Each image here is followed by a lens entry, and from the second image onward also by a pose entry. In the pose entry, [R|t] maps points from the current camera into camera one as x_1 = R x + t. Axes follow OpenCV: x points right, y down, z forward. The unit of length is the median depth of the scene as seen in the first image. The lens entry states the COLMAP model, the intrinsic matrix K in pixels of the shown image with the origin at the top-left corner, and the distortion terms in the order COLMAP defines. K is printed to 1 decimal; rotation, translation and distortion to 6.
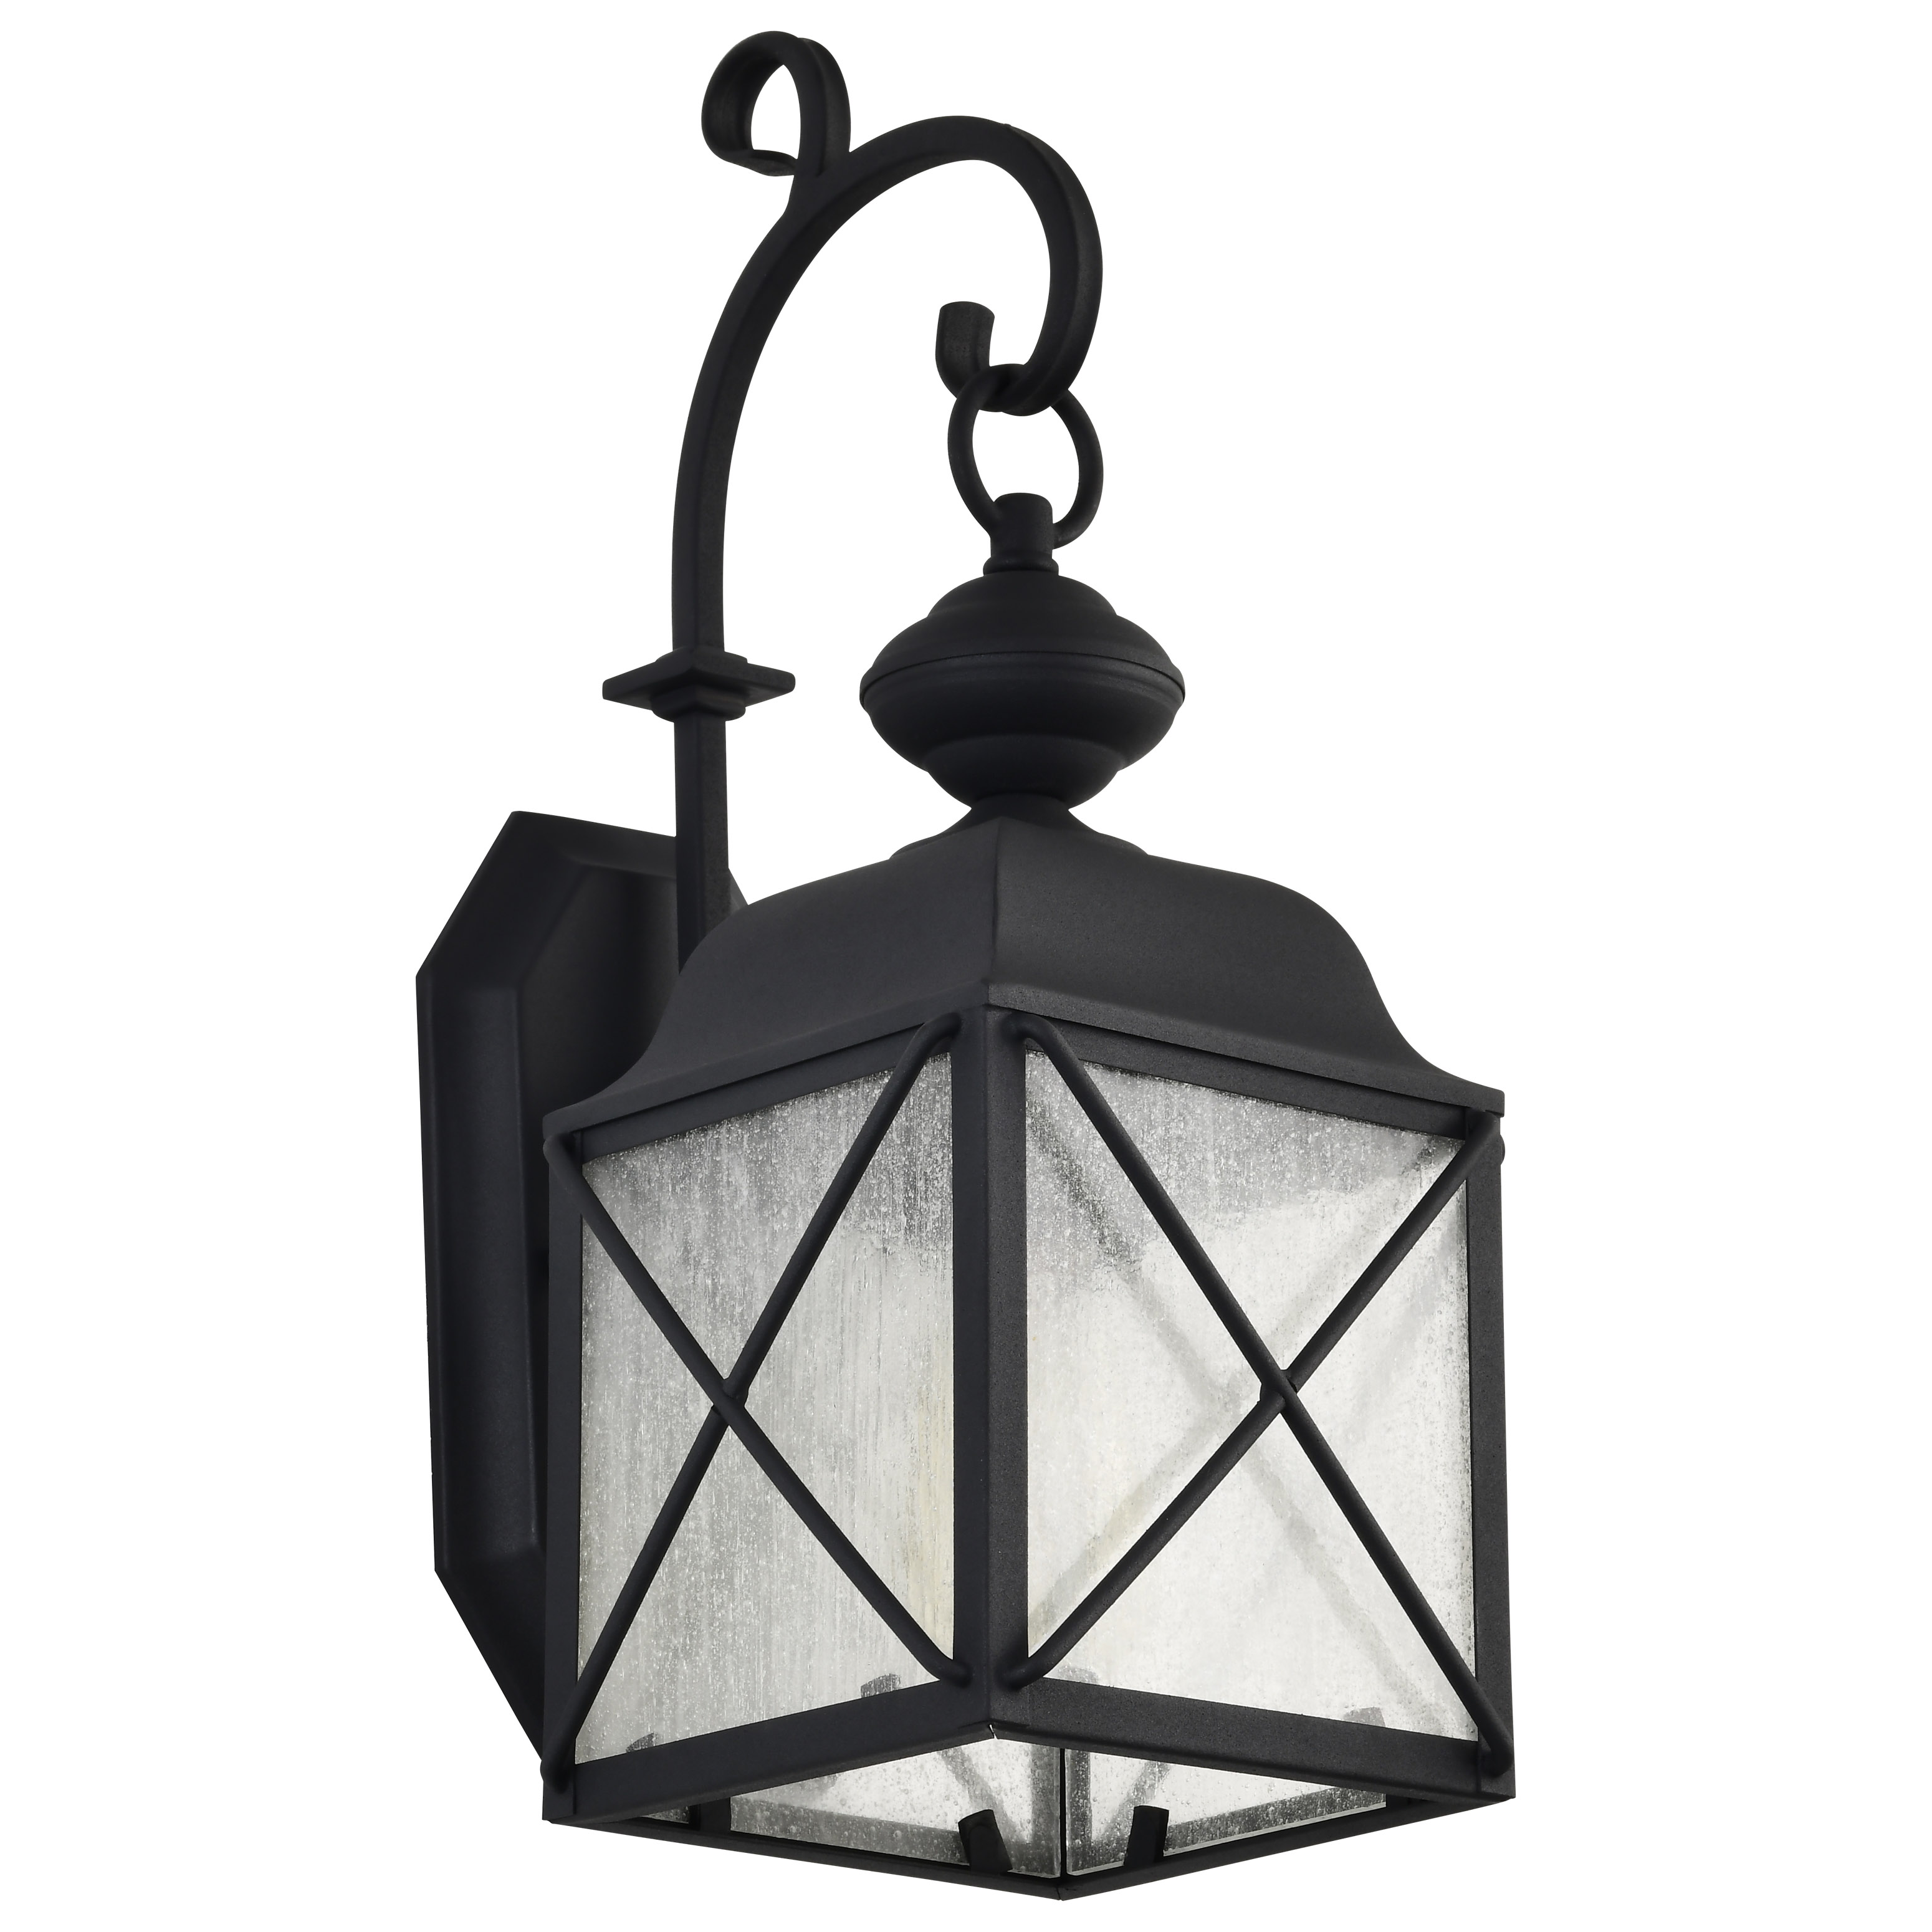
lens RADIAL K [[9066.3, 0, 966.0], [0, 9066.3, 966.0], [0, 0, 1]] dist [-0.028114, 9.618040]
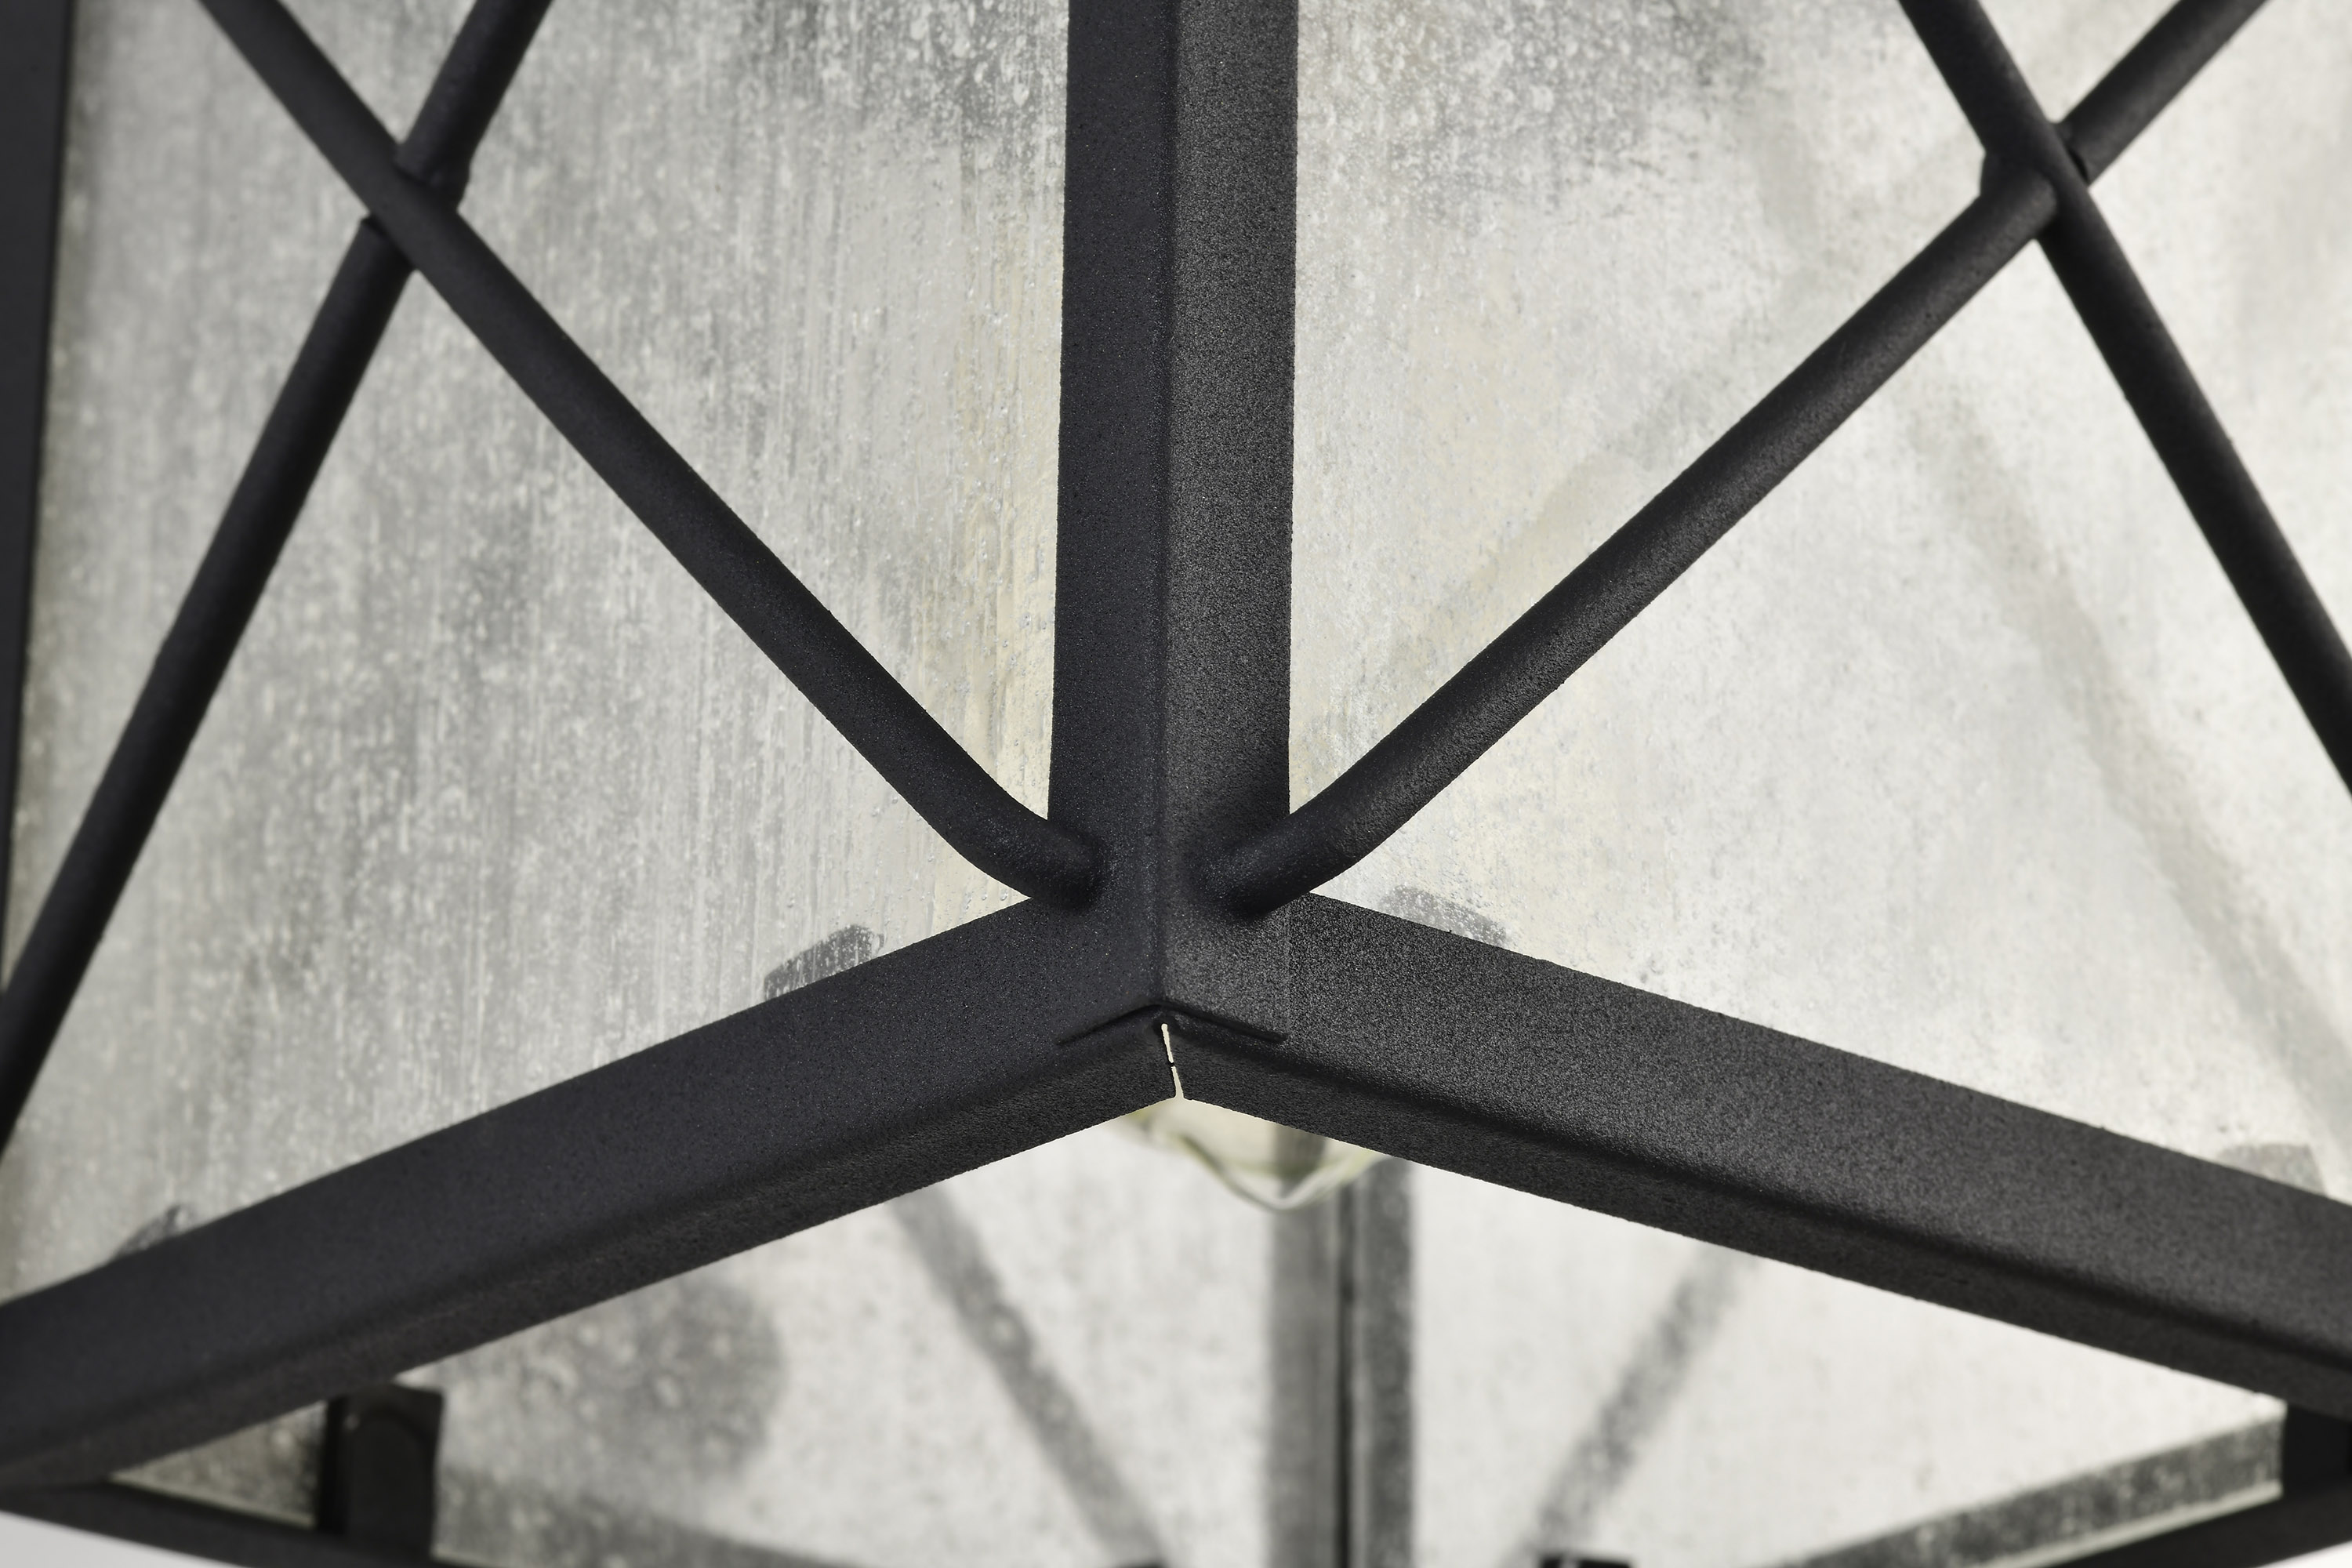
lens RADIAL K [[7735.5, 0, 1176.0], [0, 7735.5, 784.0], [0, 0, 1]] dist [-0.064029, 0.269027]
pose [[0.999825, 0.018614, 0.002082, 0.002320], [-0.018292, 0.994279, -0.105239, 0.099741], [-0.004029, 0.105183, 0.994445, 0.713381]]
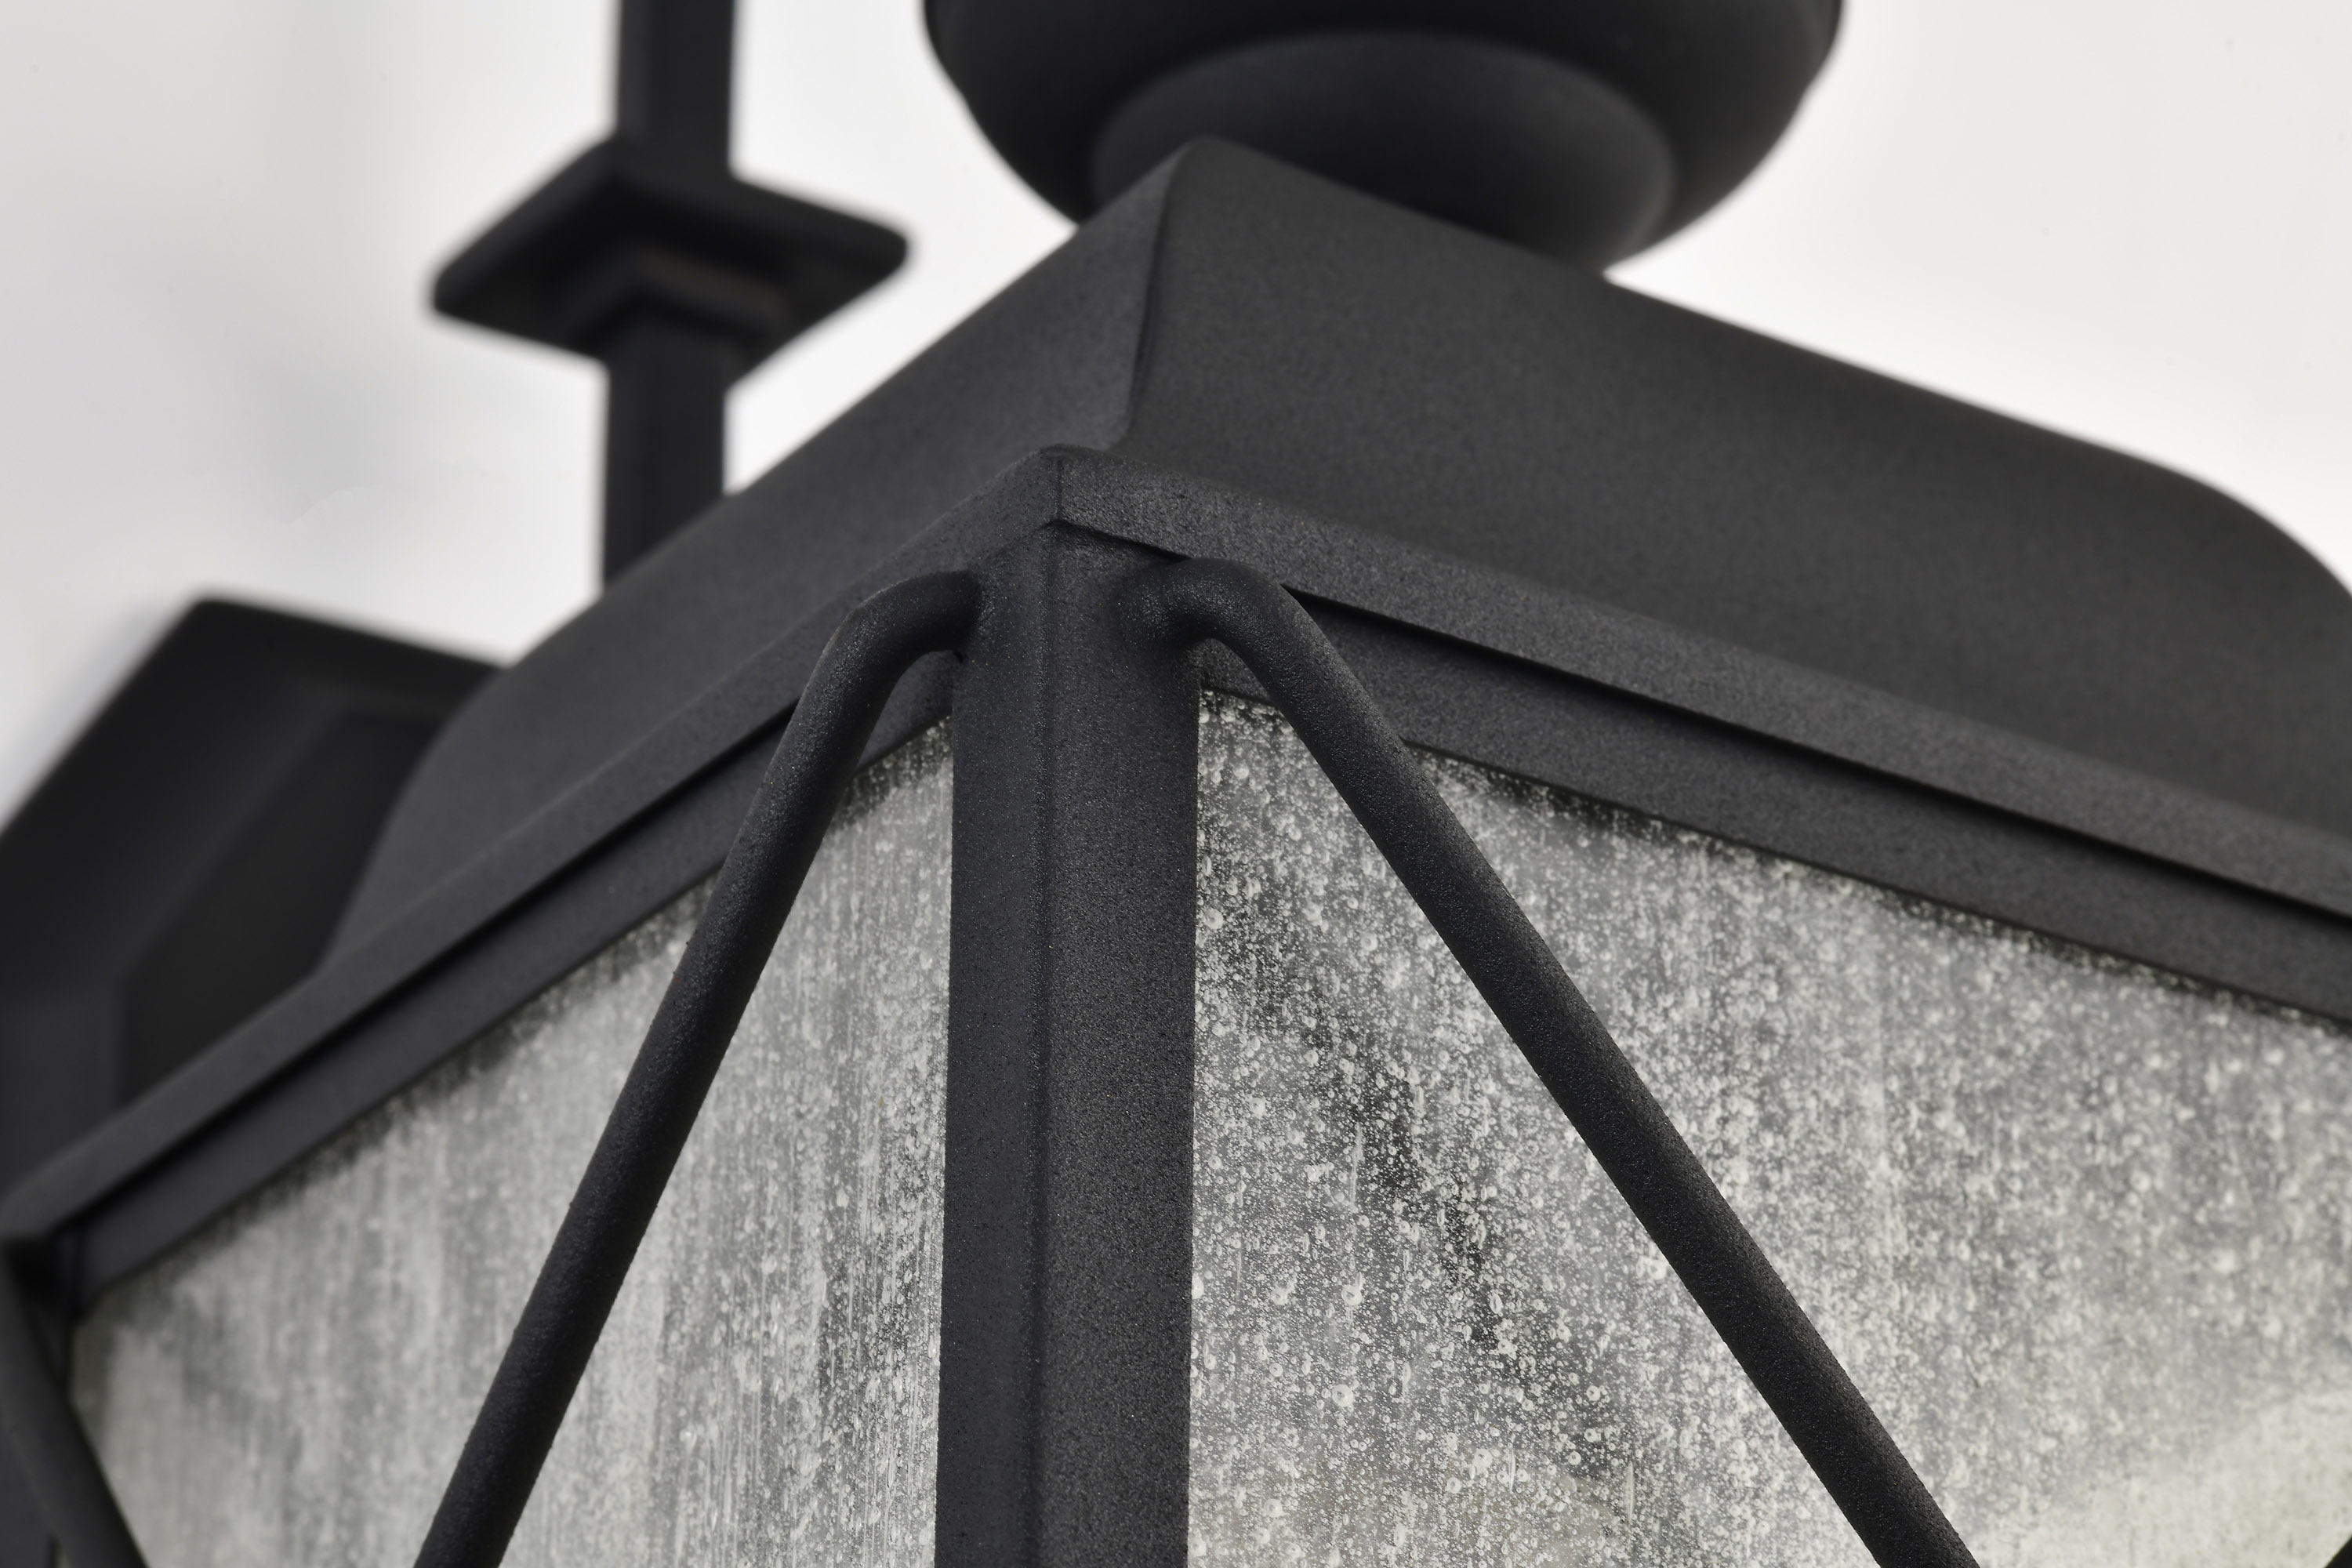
lens RADIAL K [[7735.5, 0, 1176.0], [0, 7735.5, 784.0], [0, 0, 1]] dist [-0.064029, 0.269027]
pose [[0.990799, -0.041084, -0.128953, 0.037790], [0.015743, 0.981329, -0.191689, 0.060150], [0.134421, 0.187896, 0.972947, 0.745347]]
